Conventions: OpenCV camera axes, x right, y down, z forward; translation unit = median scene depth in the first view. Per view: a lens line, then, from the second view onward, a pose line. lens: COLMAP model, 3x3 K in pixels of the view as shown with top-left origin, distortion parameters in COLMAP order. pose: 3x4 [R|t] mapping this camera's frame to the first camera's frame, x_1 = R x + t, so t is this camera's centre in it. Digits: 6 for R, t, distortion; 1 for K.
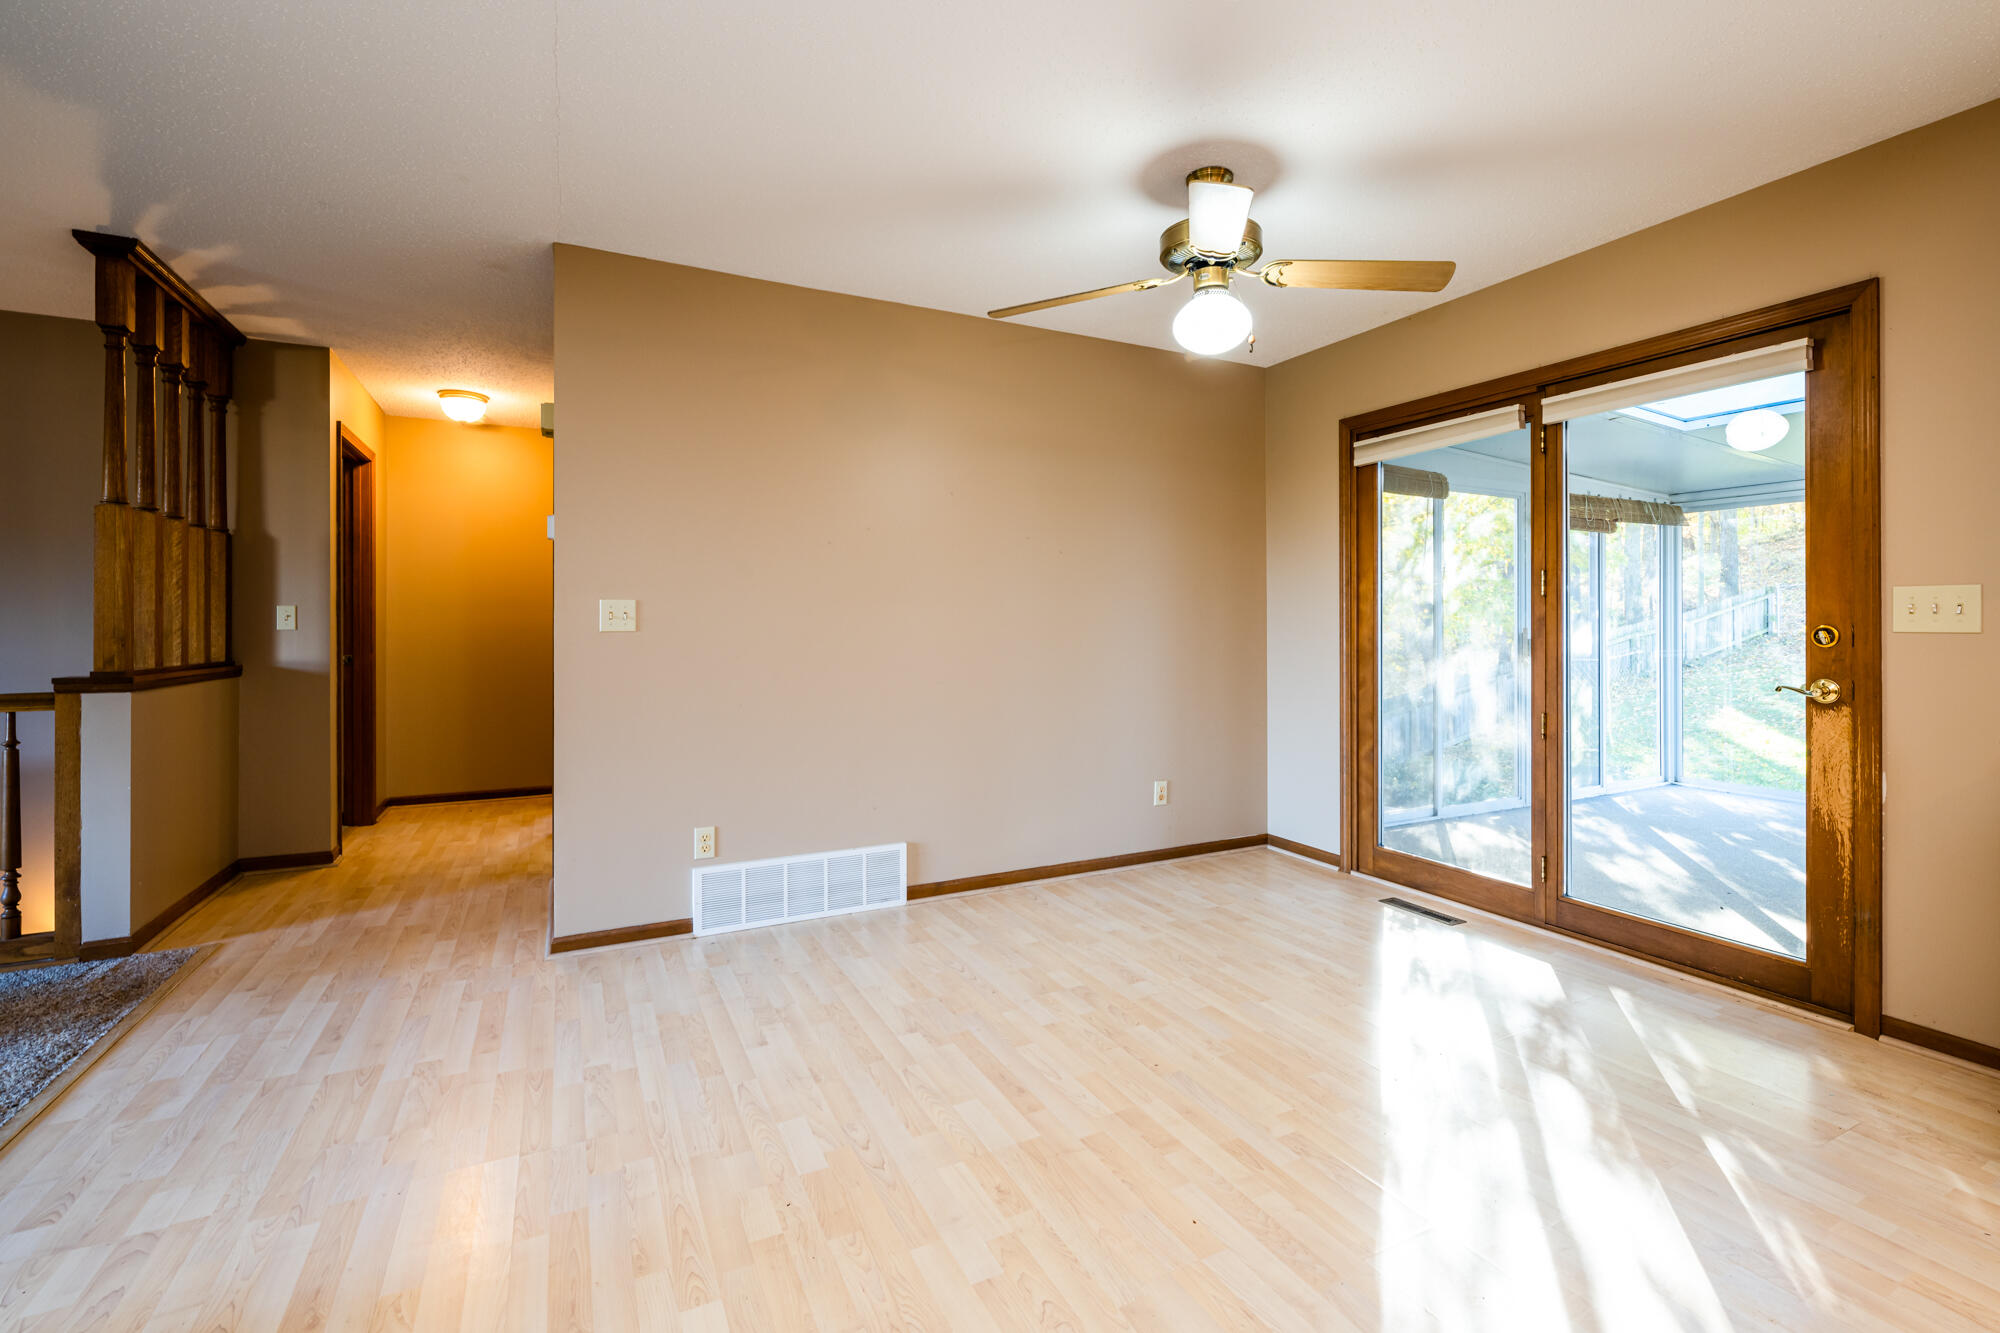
lens RADIAL K [[856.3, 0, 1003.8], [0, 856.3, 626.1], [0, 0, 1]] dist [-0.000372, -0.000053]
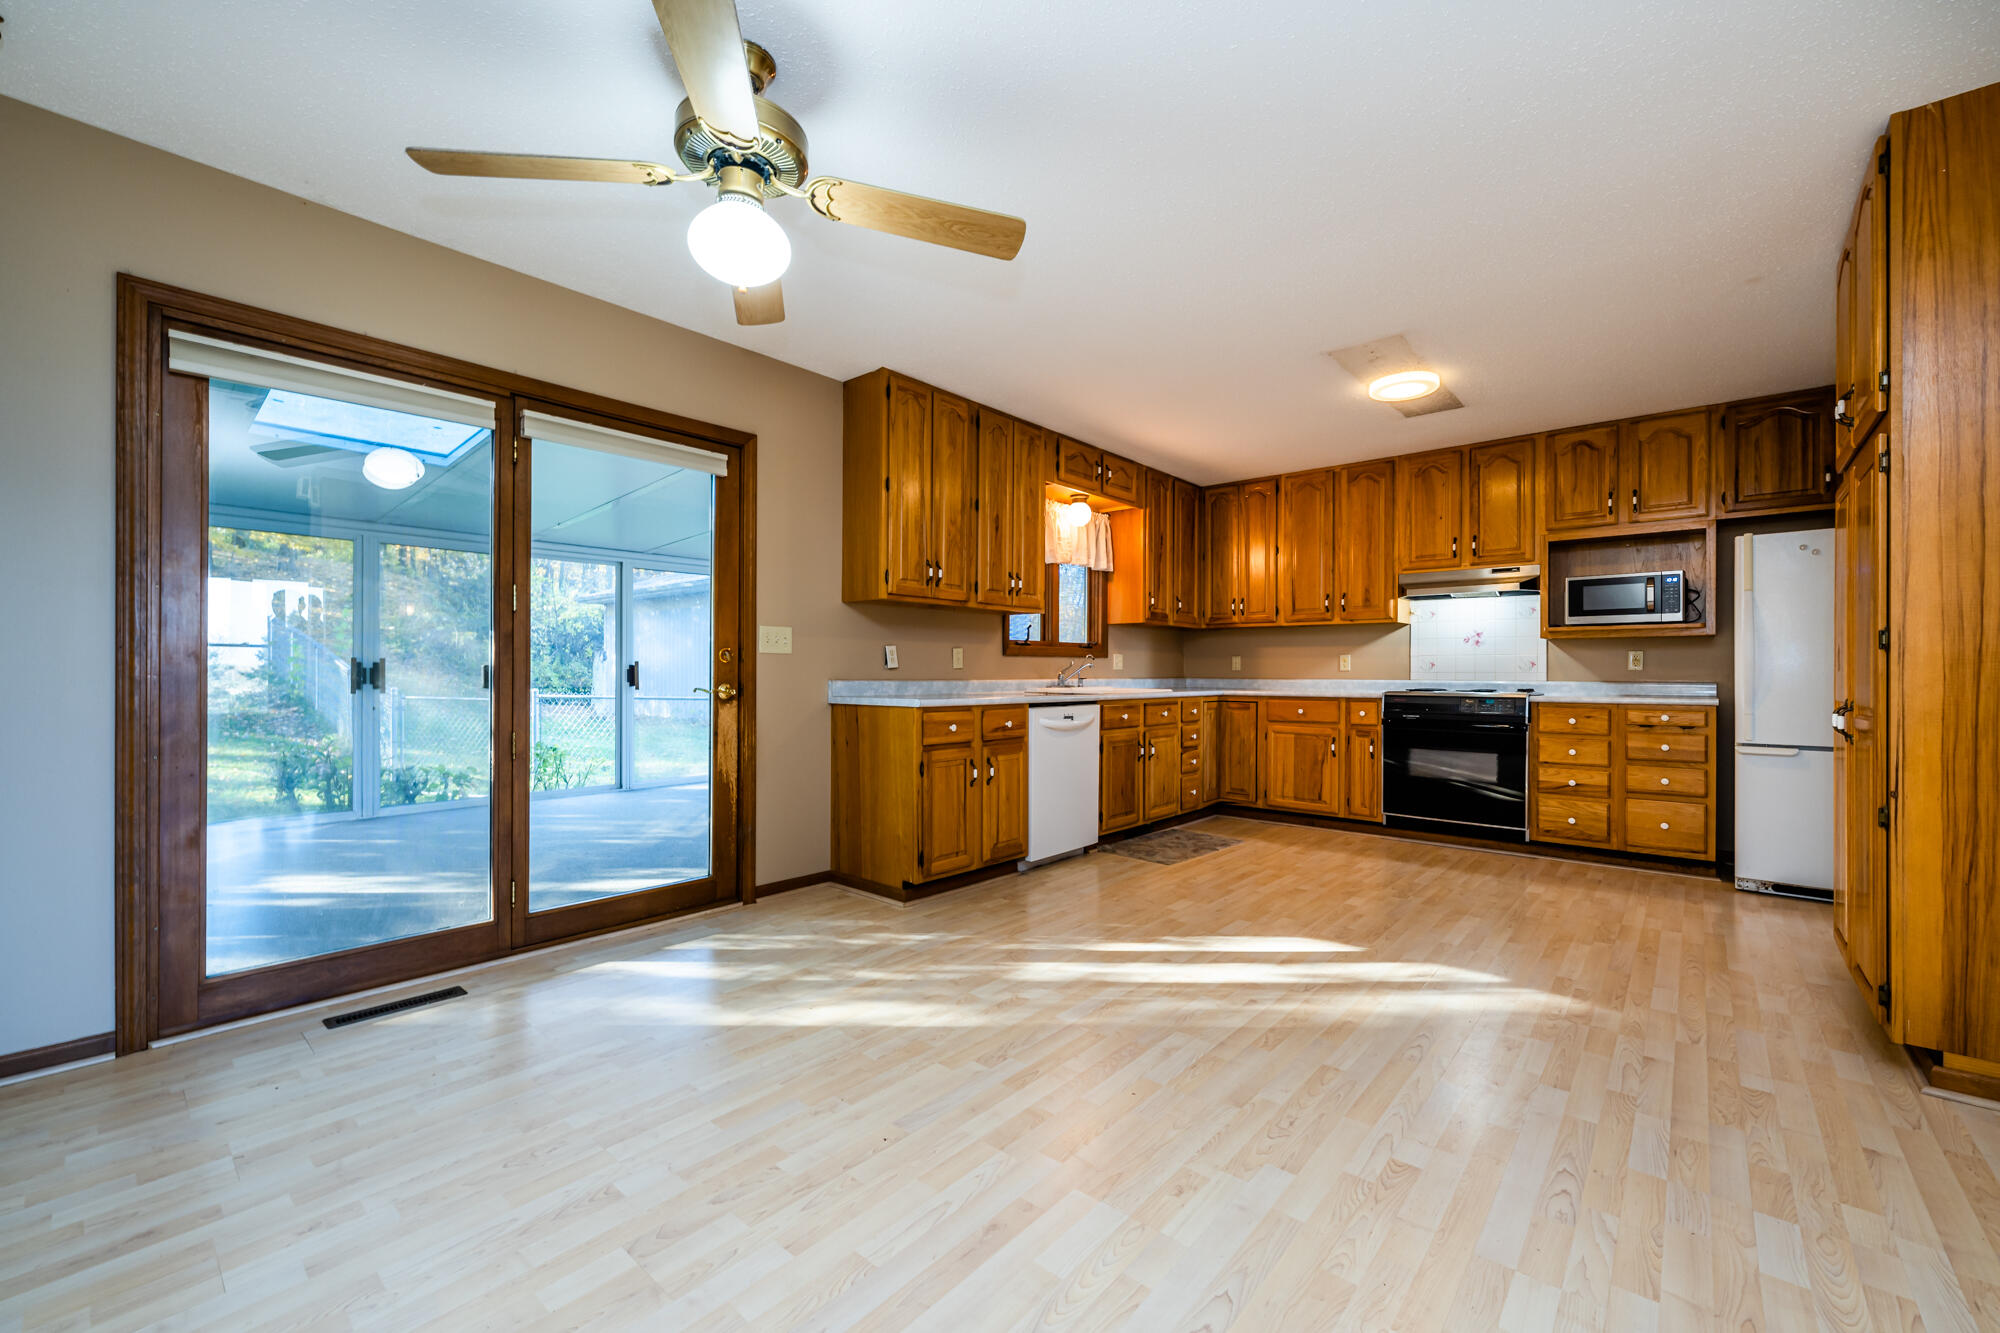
lens RADIAL K [[815.1, 0, 1004.7], [0, 815.1, 677.1], [0, 0, 1]] dist [-0.000480, -0.000047]
pose [[-0.382043, -0.003568, 0.924138, -0.550017], [-0.005027, 0.999986, 0.001782, 0.044427], [-0.924131, -0.003965, -0.382055, 1.071975]]
